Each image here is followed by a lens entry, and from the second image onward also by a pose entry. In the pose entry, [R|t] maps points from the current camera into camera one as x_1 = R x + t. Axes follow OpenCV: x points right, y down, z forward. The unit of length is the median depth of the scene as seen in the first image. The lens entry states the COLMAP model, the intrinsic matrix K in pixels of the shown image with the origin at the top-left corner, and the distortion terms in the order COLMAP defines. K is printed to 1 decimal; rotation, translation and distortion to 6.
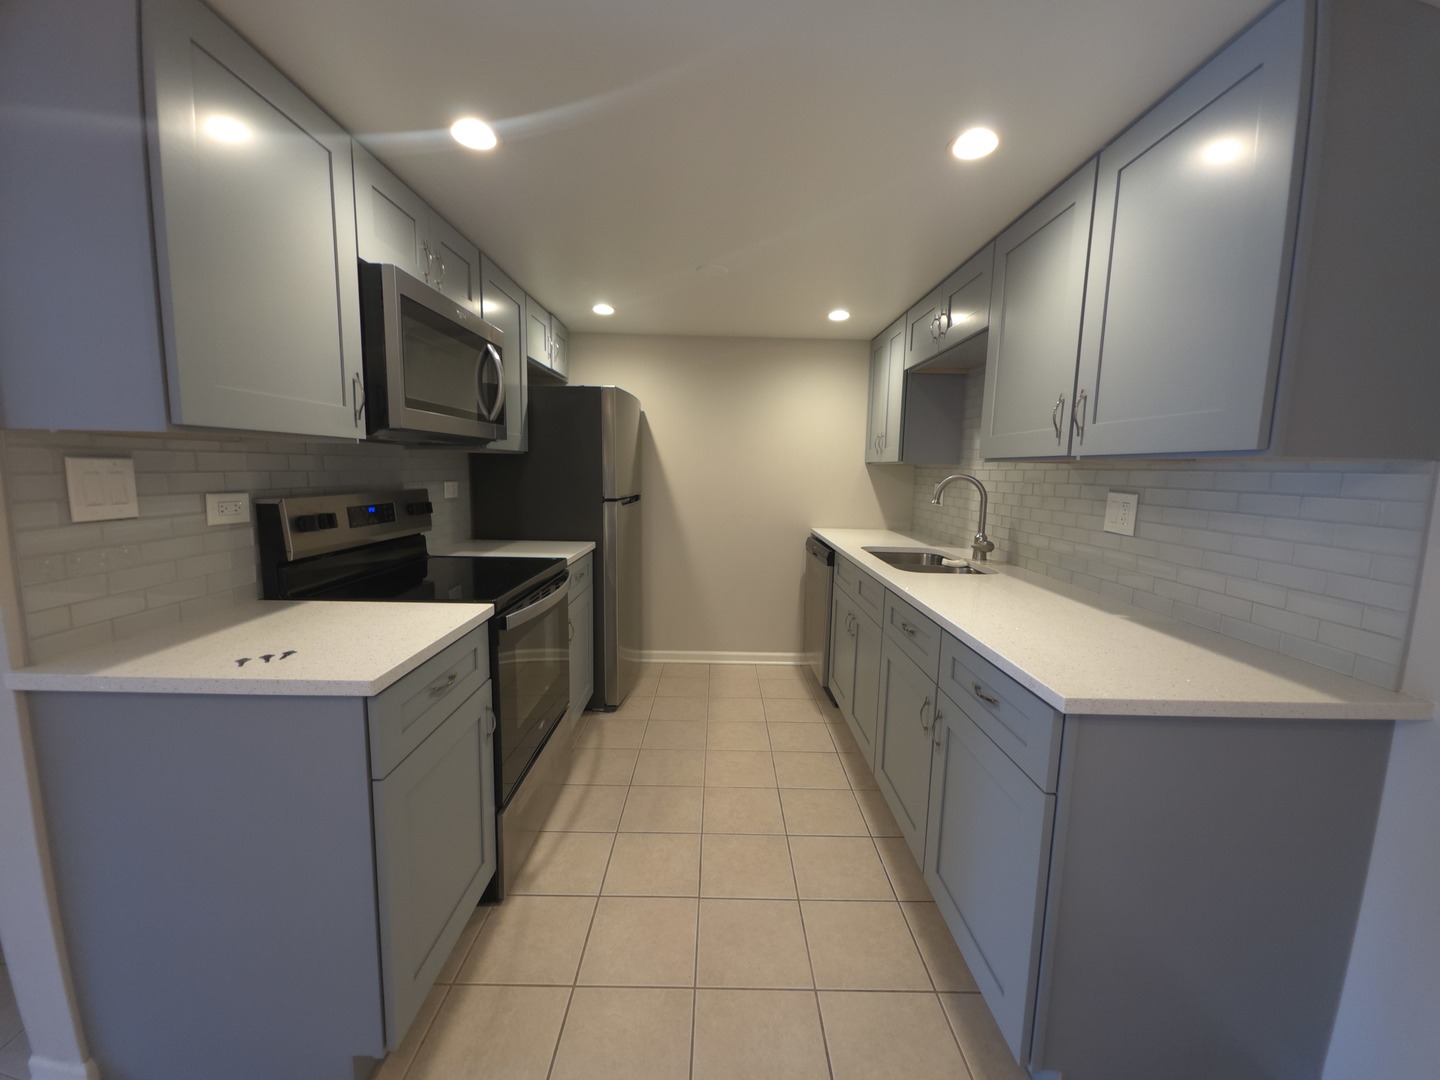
lens RADIAL K [[575.9, 0, 720.5], [0, 575.9, 540.4], [0, 0, 1]] dist [0.003546, -0.000501]
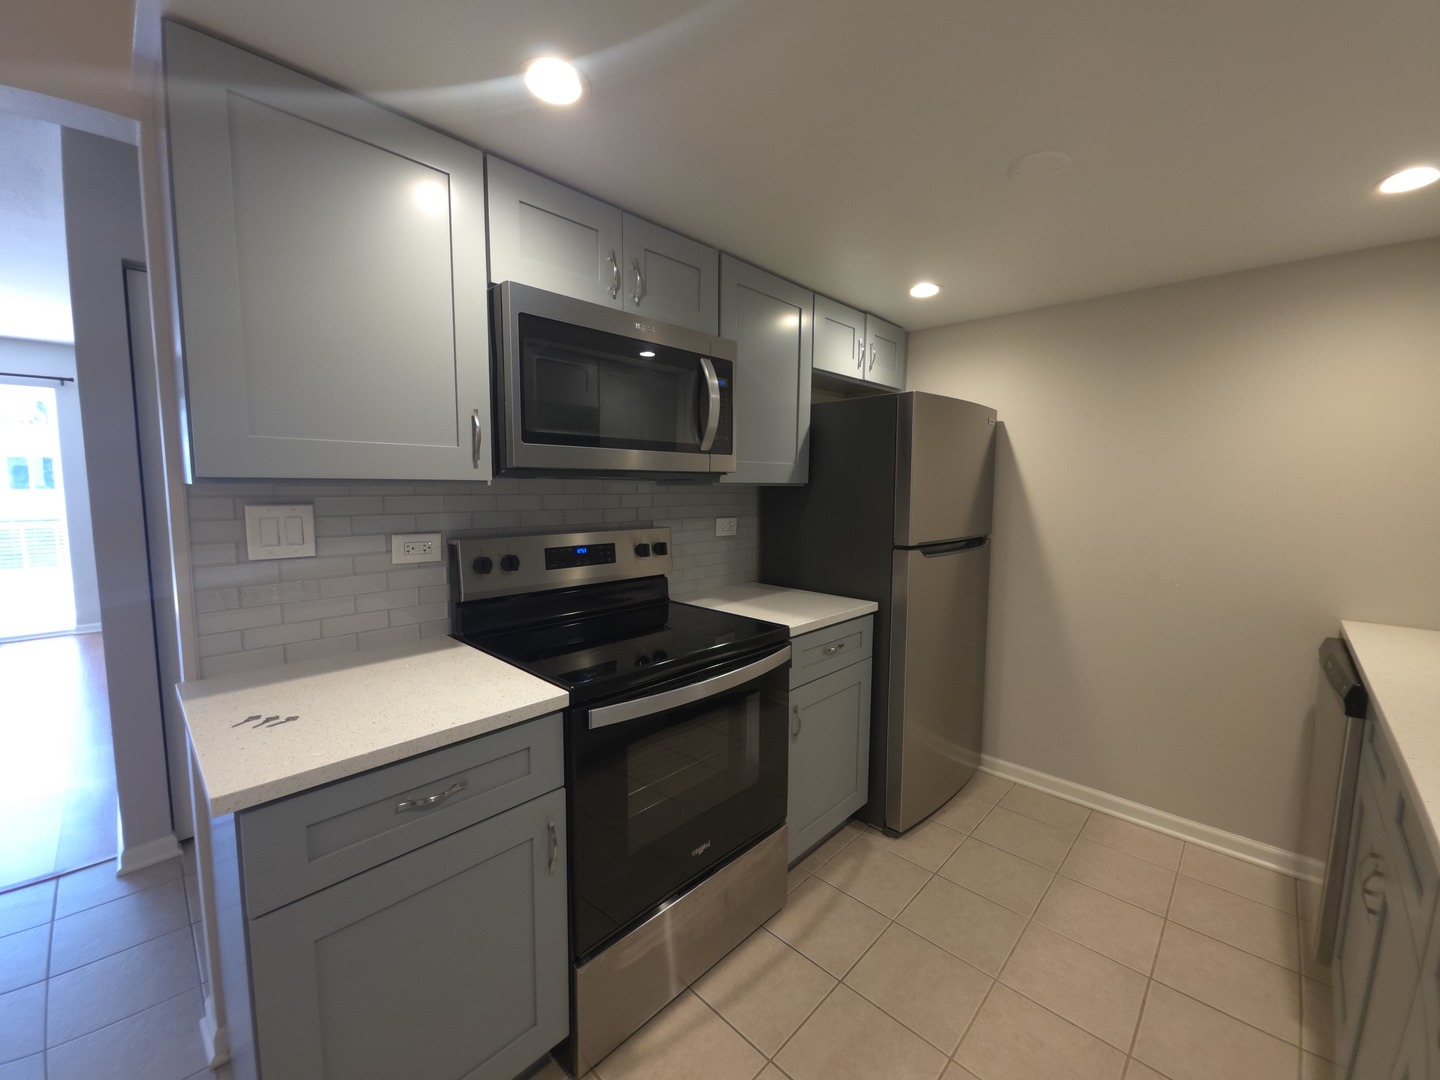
lens RADIAL K [[575.9, 0, 719.3], [0, 575.9, 538.8], [0, 0, 1]] dist [0.003546, -0.000501]
pose [[0.718497, 0.050601, -0.693687, 0.217129], [-0.080809, 0.996669, -0.010997, -0.080460], [0.690820, 0.063958, 0.720193, 0.468510]]
